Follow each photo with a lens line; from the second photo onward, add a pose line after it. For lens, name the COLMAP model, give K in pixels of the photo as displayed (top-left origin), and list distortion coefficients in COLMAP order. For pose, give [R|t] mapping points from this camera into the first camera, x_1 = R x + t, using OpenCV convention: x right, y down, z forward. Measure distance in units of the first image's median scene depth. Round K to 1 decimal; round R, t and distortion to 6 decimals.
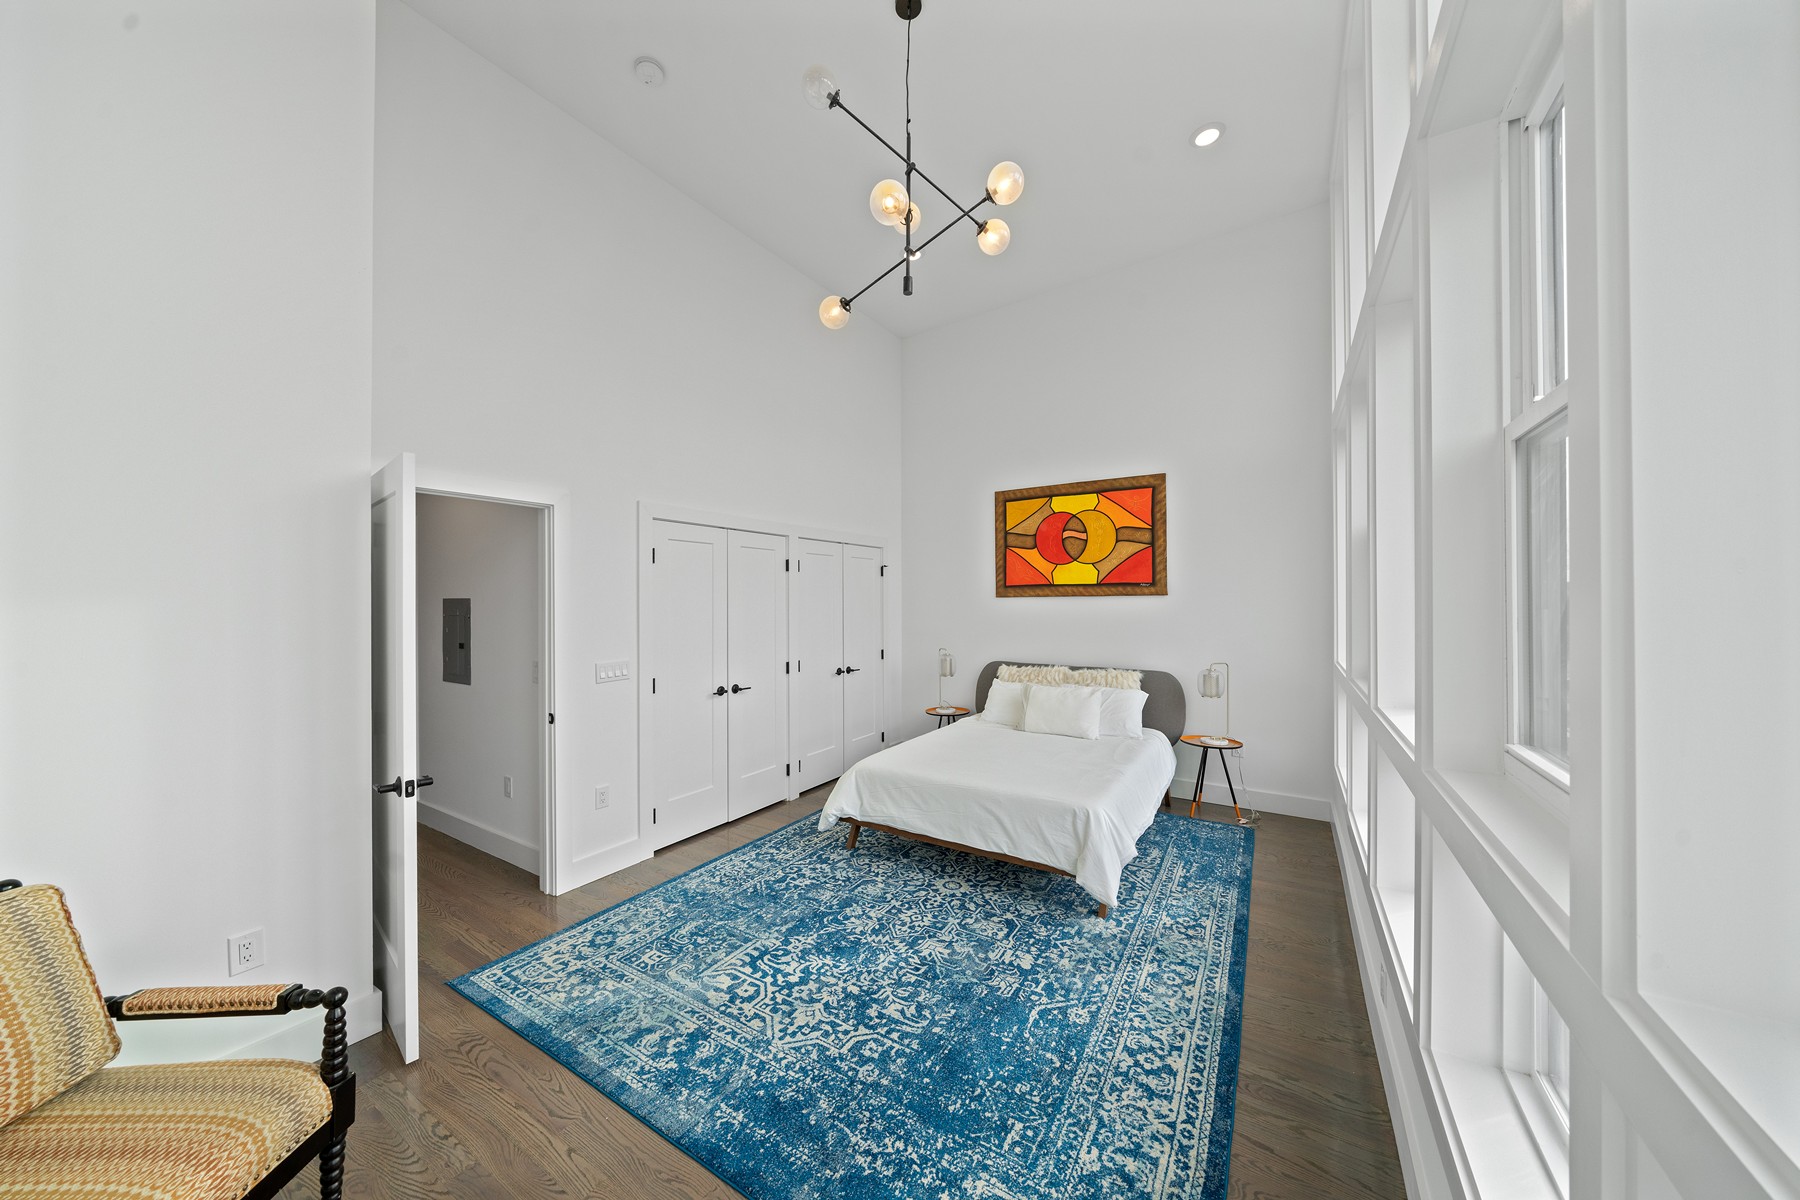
lens RADIAL K [[626.5, 0, 908.6], [0, 626.5, 603.9], [0, 0, 1]] dist [-0.005771, 0.001313]
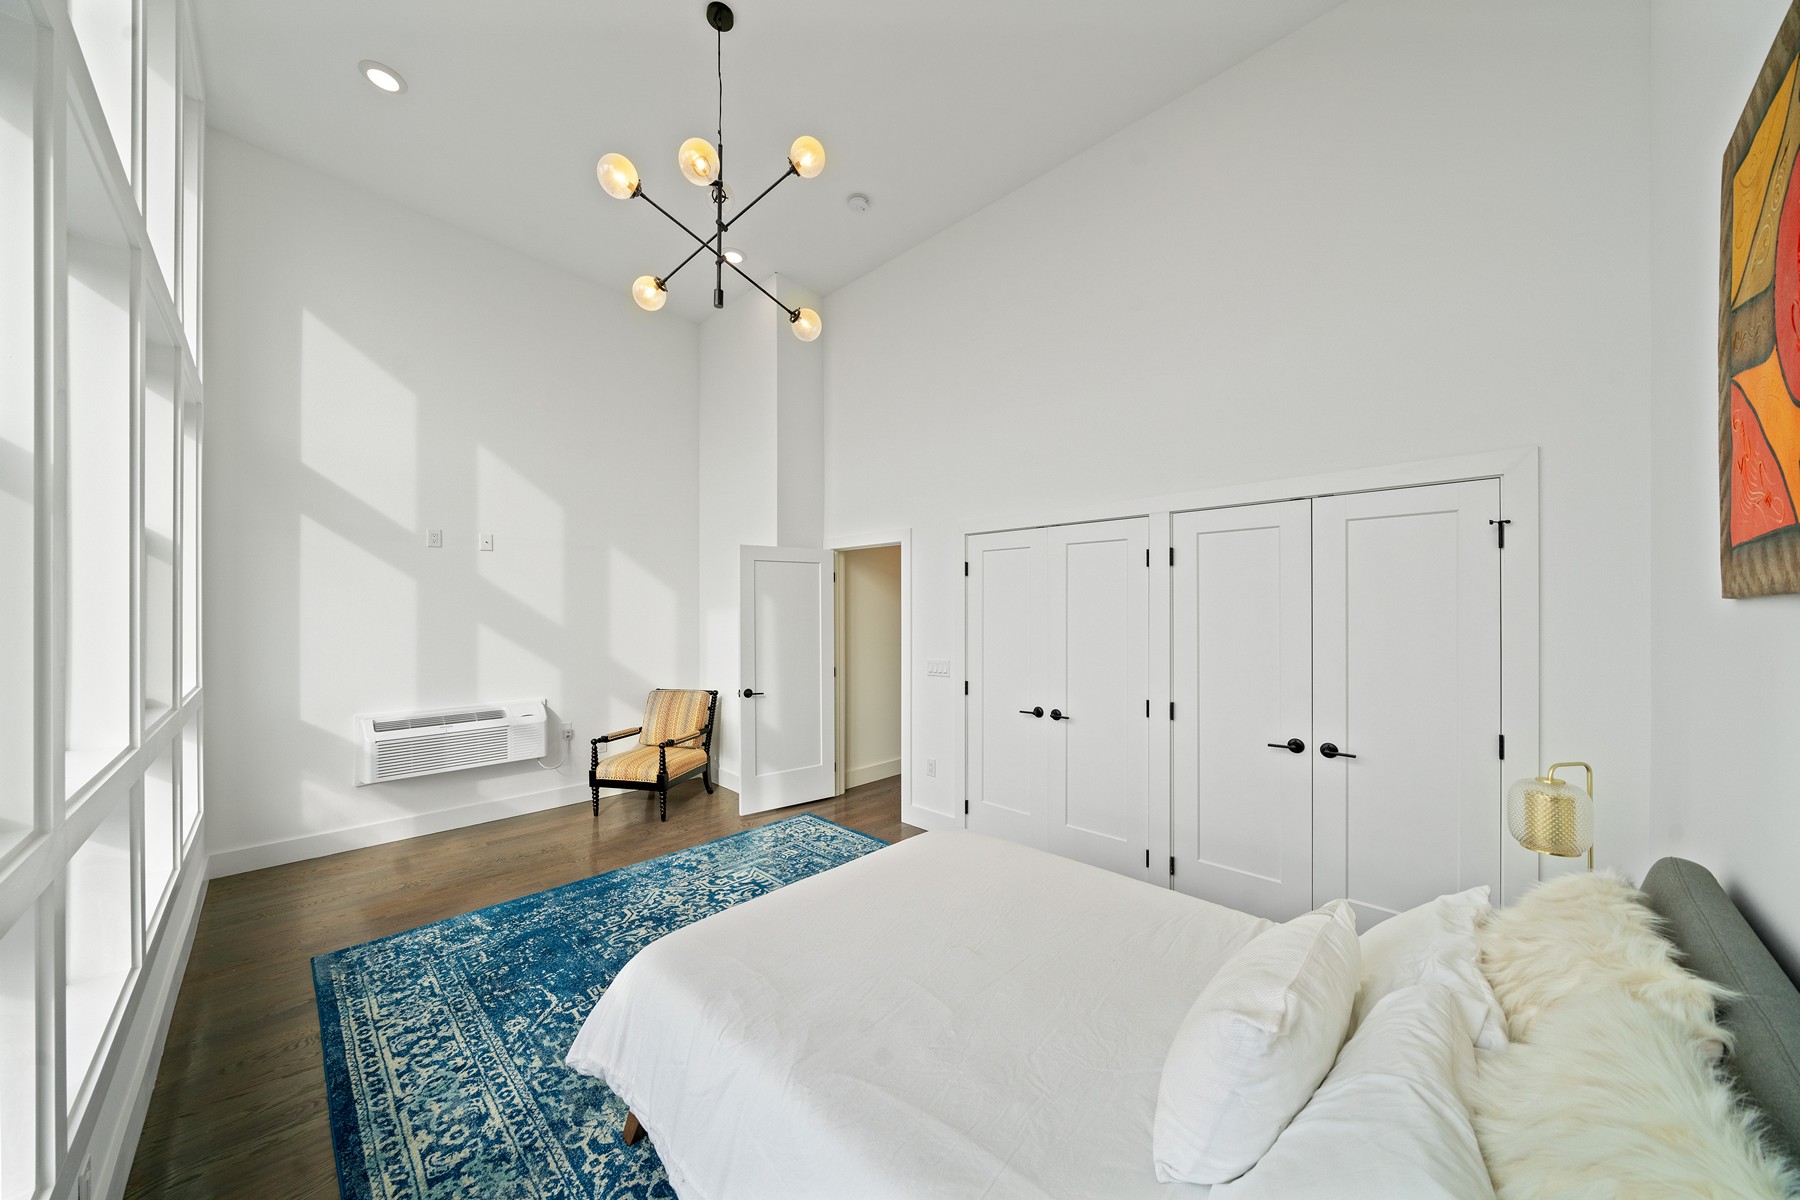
lens RADIAL K [[626.5, 0, 889.8], [0, 626.5, 606.8], [0, 0, 1]] dist [-0.005771, 0.001313]
pose [[-0.255088, 0.001046, -0.966917, 1.071482], [-0.003472, 0.999992, 0.001998, -0.017612], [0.966912, 0.003866, -0.255082, 1.803654]]
